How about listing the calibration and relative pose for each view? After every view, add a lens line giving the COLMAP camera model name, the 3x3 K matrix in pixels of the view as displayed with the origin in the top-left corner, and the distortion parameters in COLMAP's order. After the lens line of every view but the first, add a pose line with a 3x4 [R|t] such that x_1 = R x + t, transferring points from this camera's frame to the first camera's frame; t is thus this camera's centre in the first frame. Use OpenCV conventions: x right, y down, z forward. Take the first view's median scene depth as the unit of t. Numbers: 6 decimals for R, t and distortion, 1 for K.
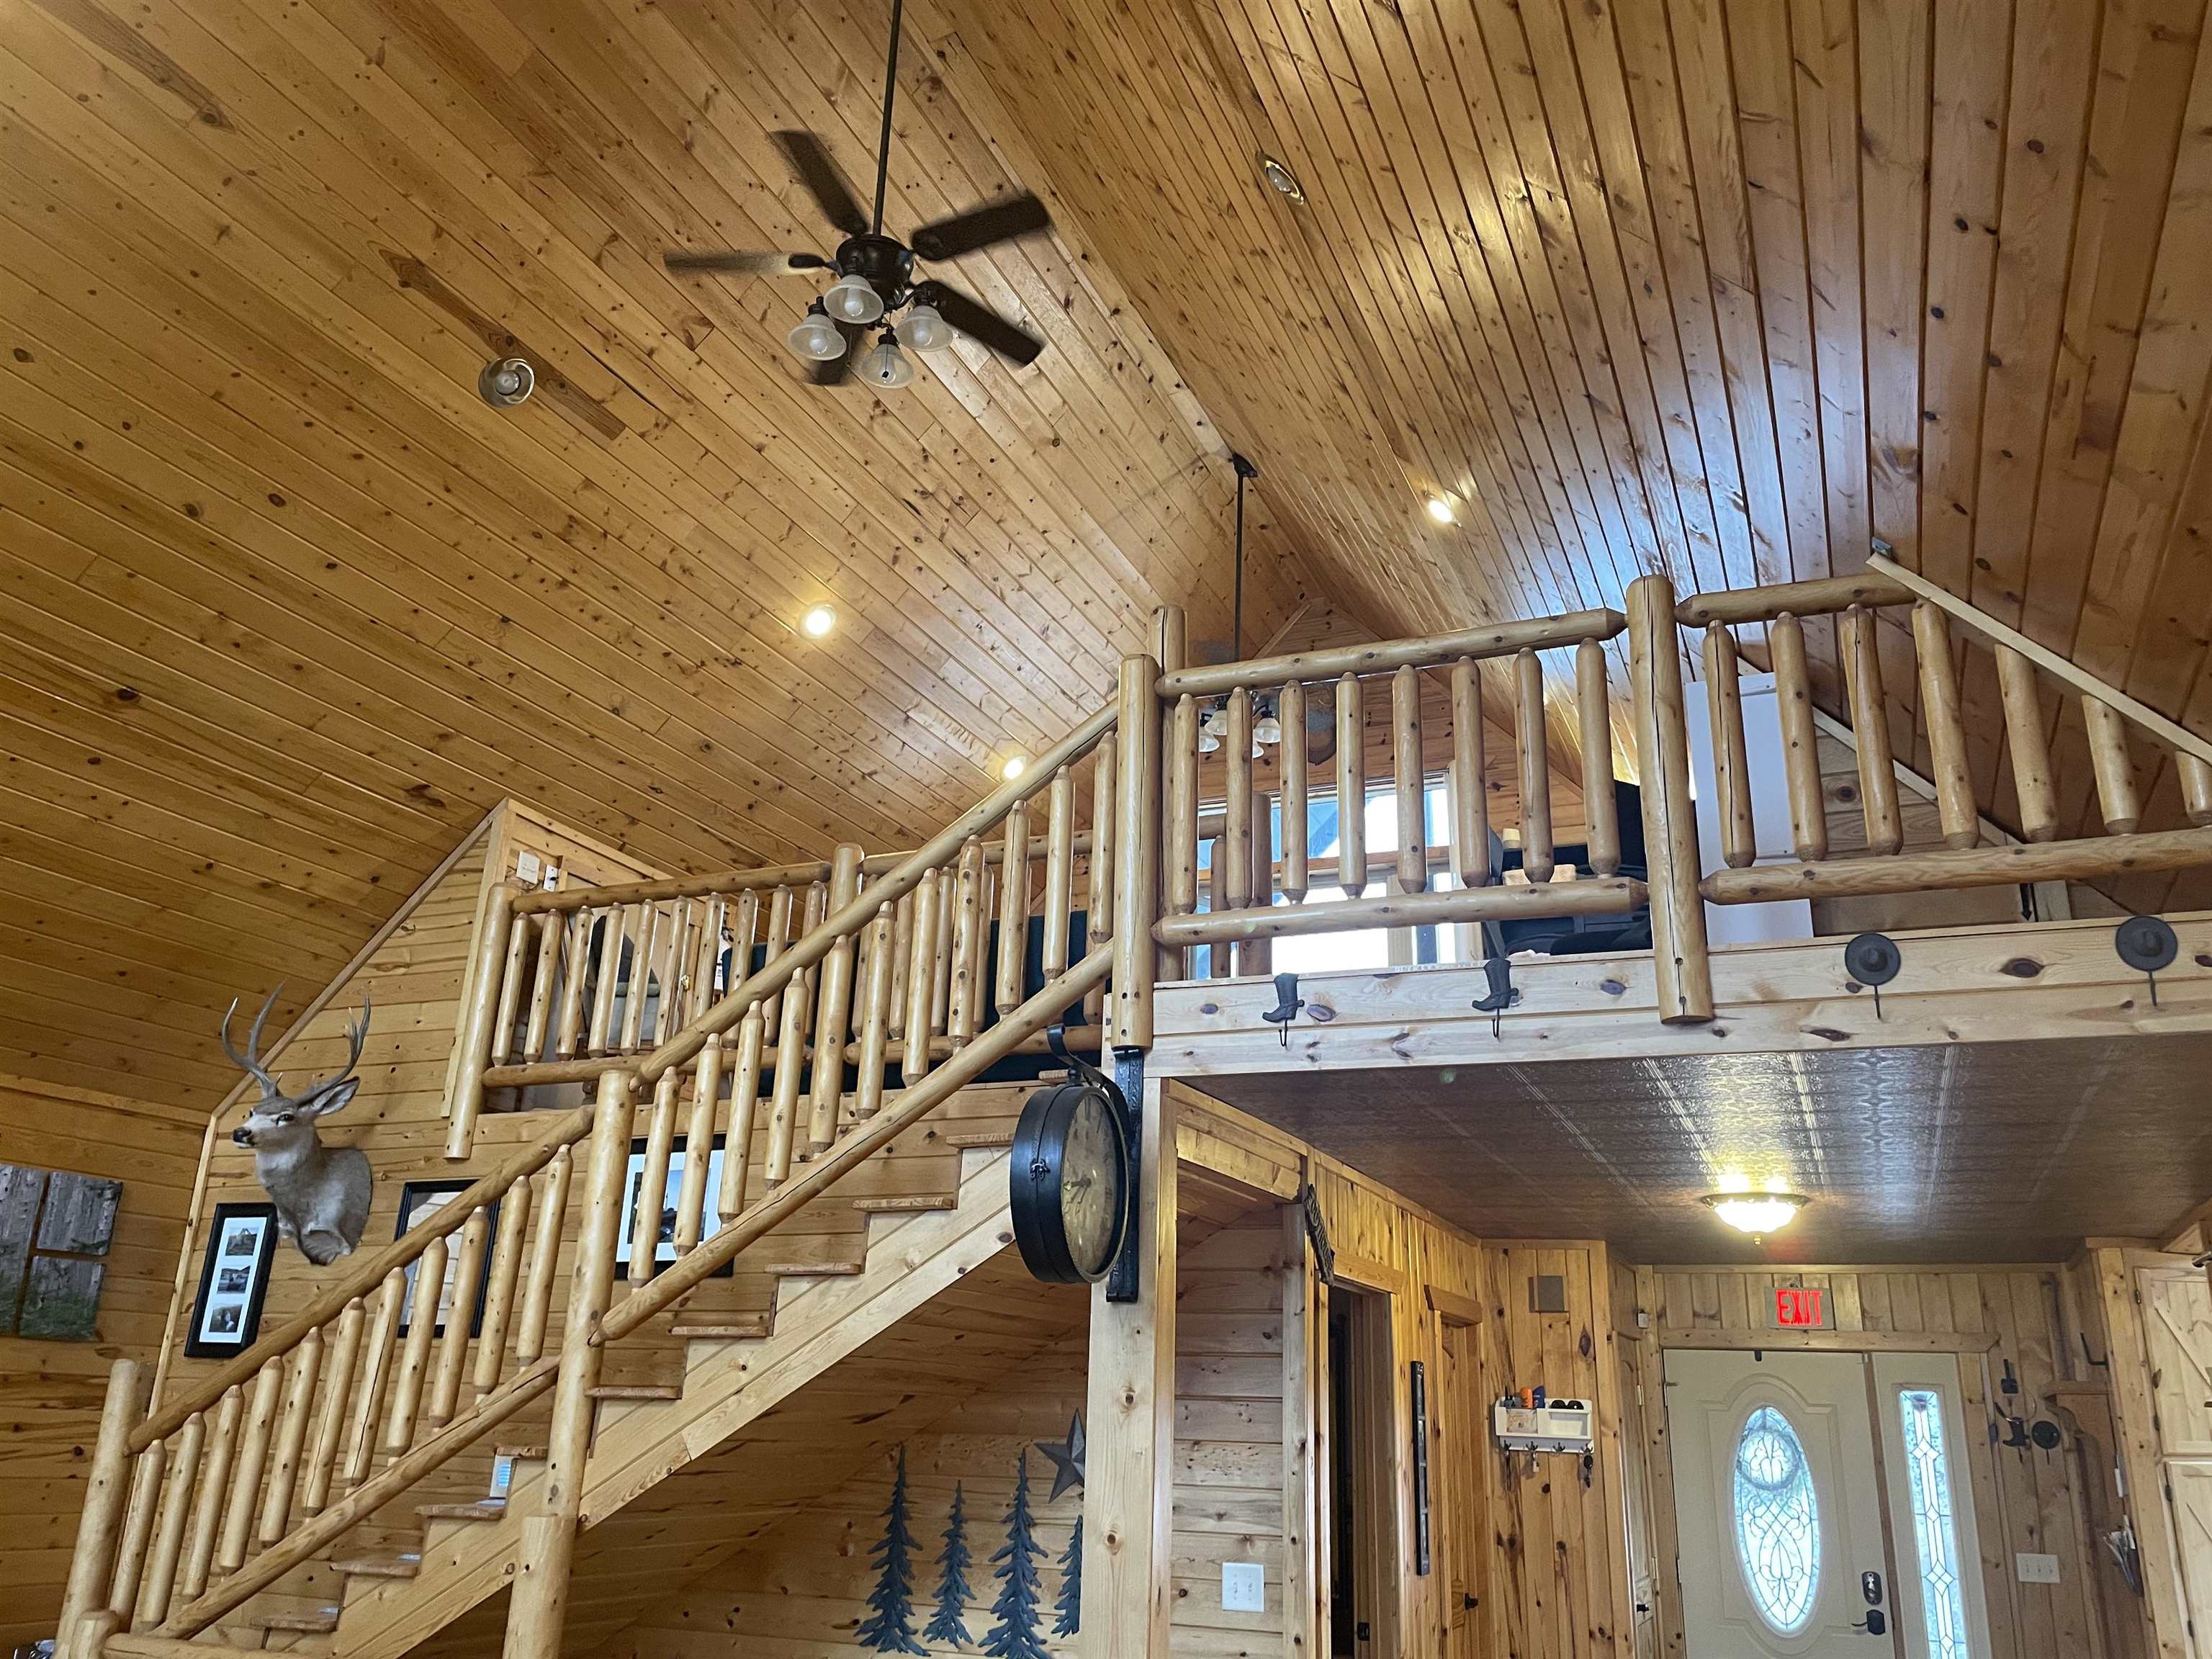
lens RADIAL K [[1670.2, 0, 1127.3], [0, 1670.2, 833.7], [0, 0, 1]] dist [0.094797, -0.115770]
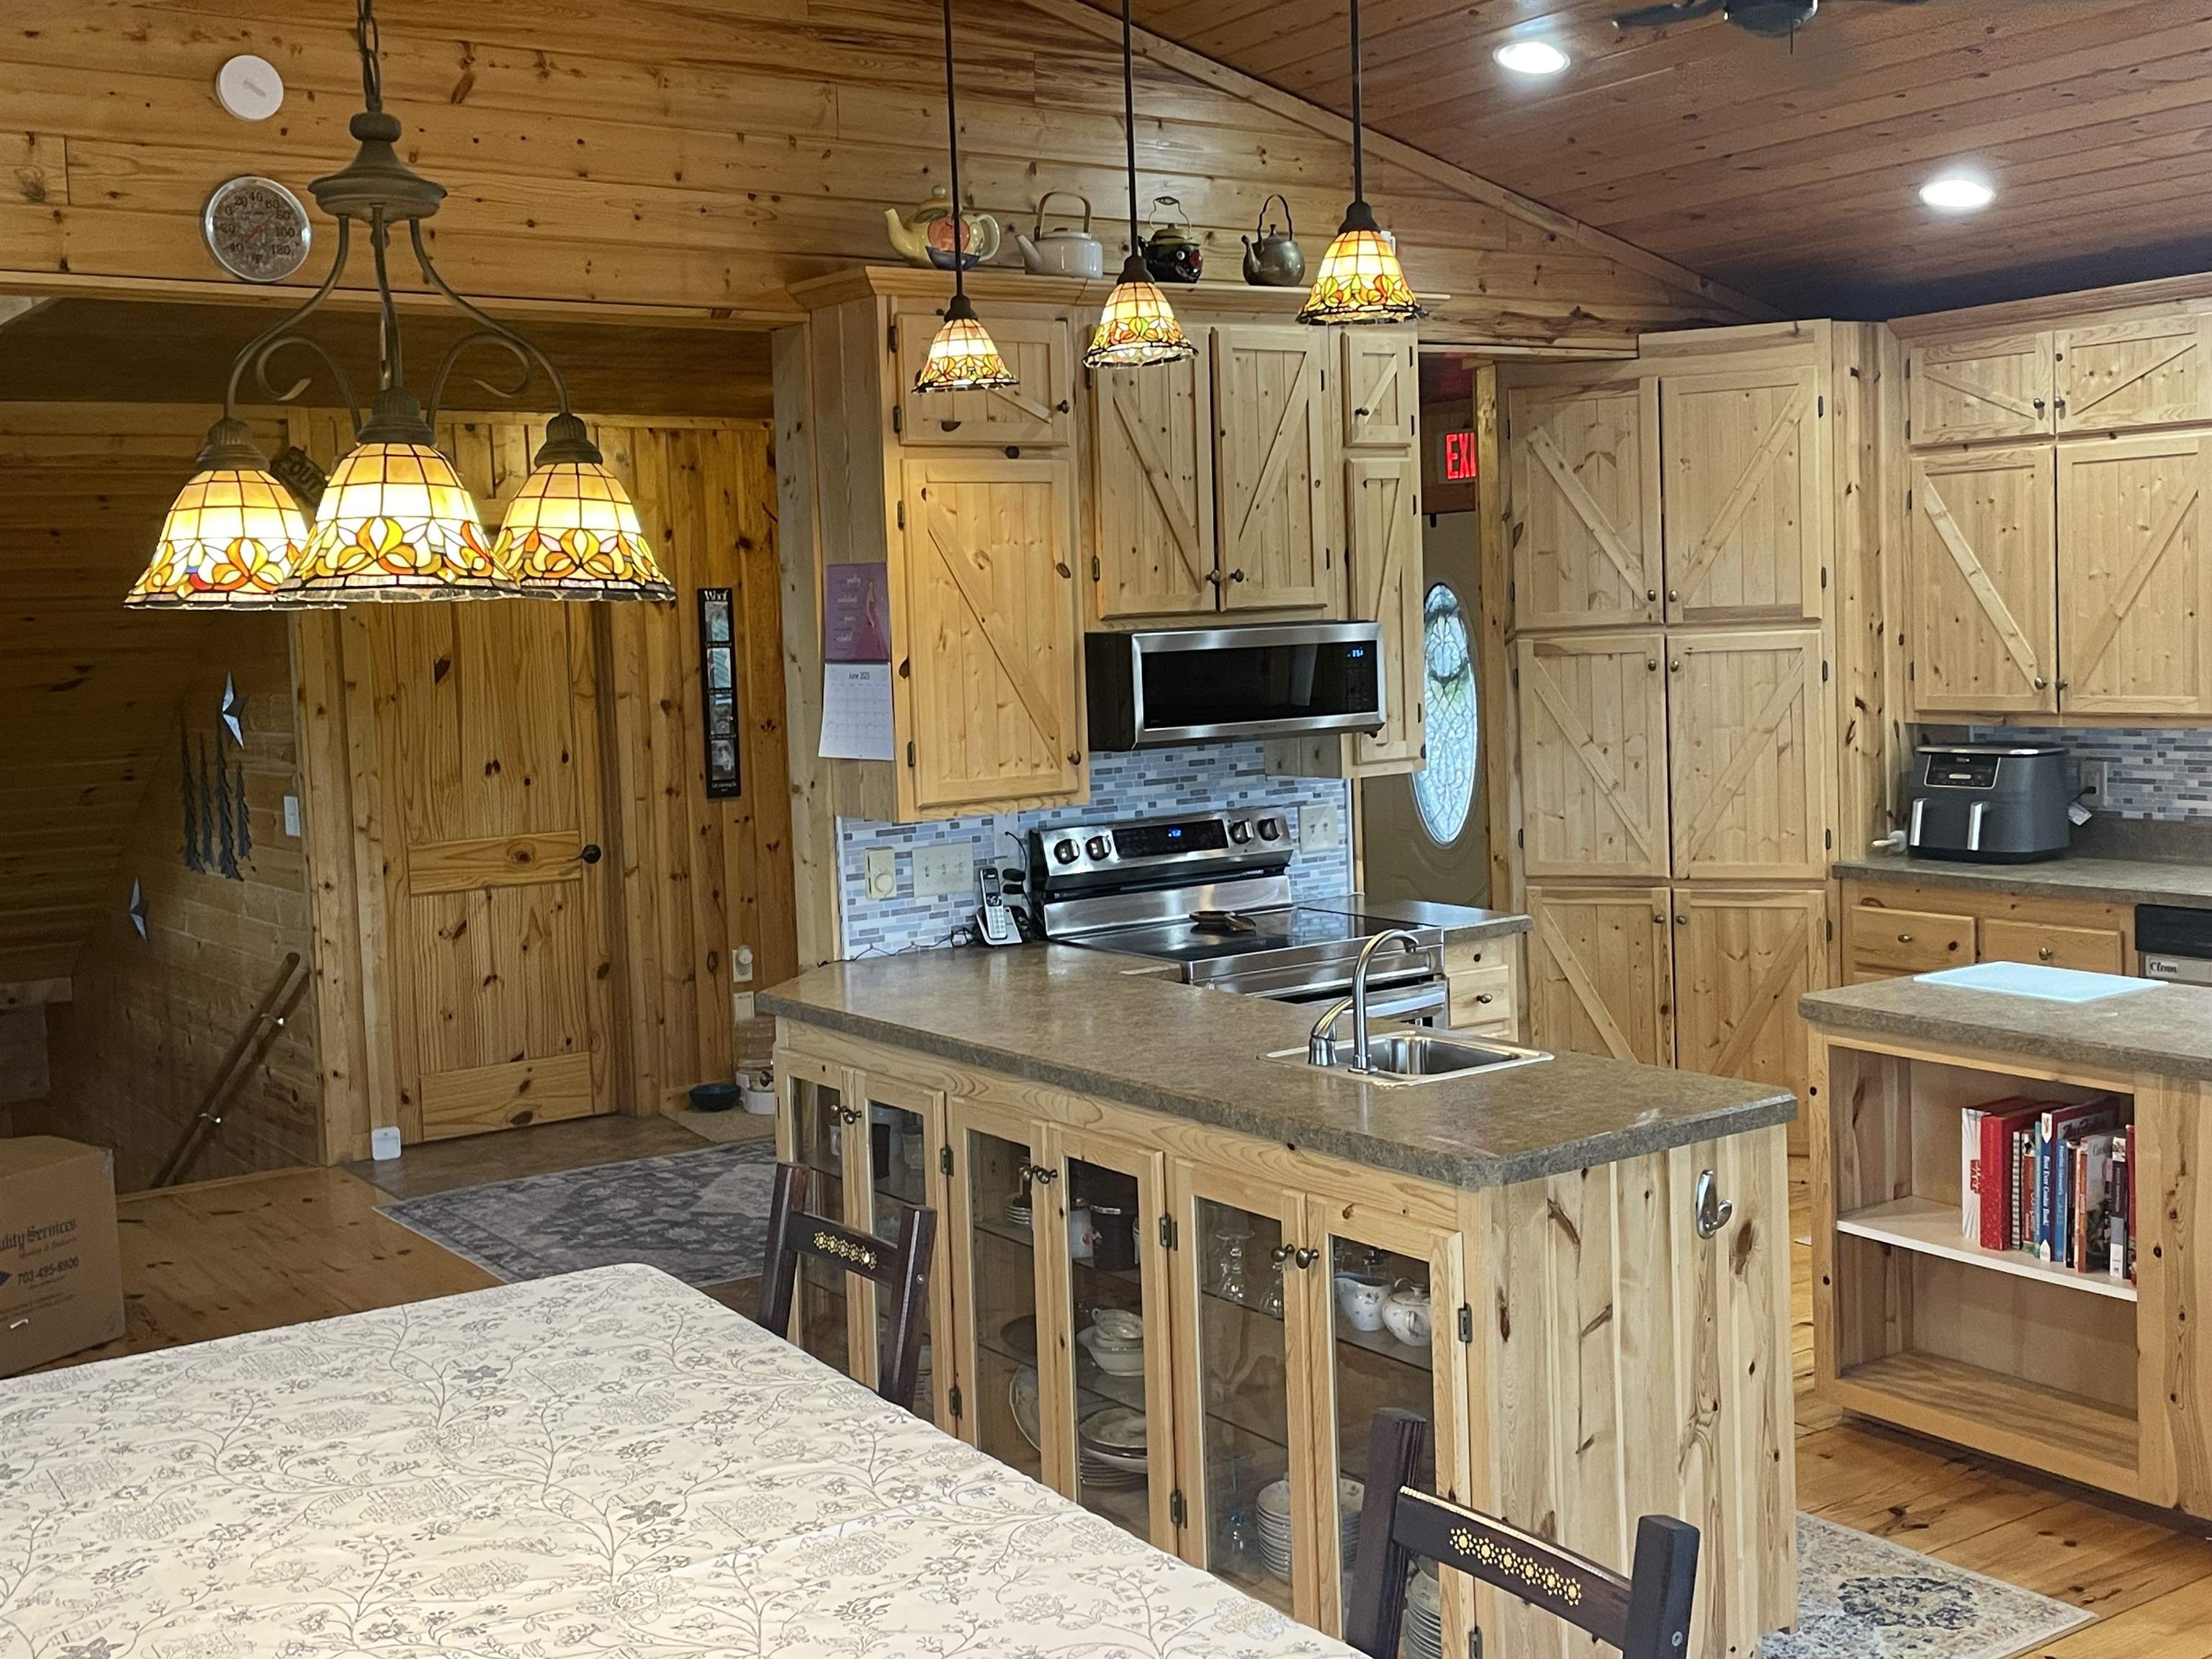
lens RADIAL K [[2419.6, 0, 1106.0], [0, 2419.6, 829.5], [0, 0, 1]] dist [0.134748, -0.214733]
pose [[0.847674, -0.014086, -0.530331, 0.978795], [0.233056, 0.907911, 0.348399, 0.020041], [0.476586, -0.418926, 0.772895, 0.025141]]
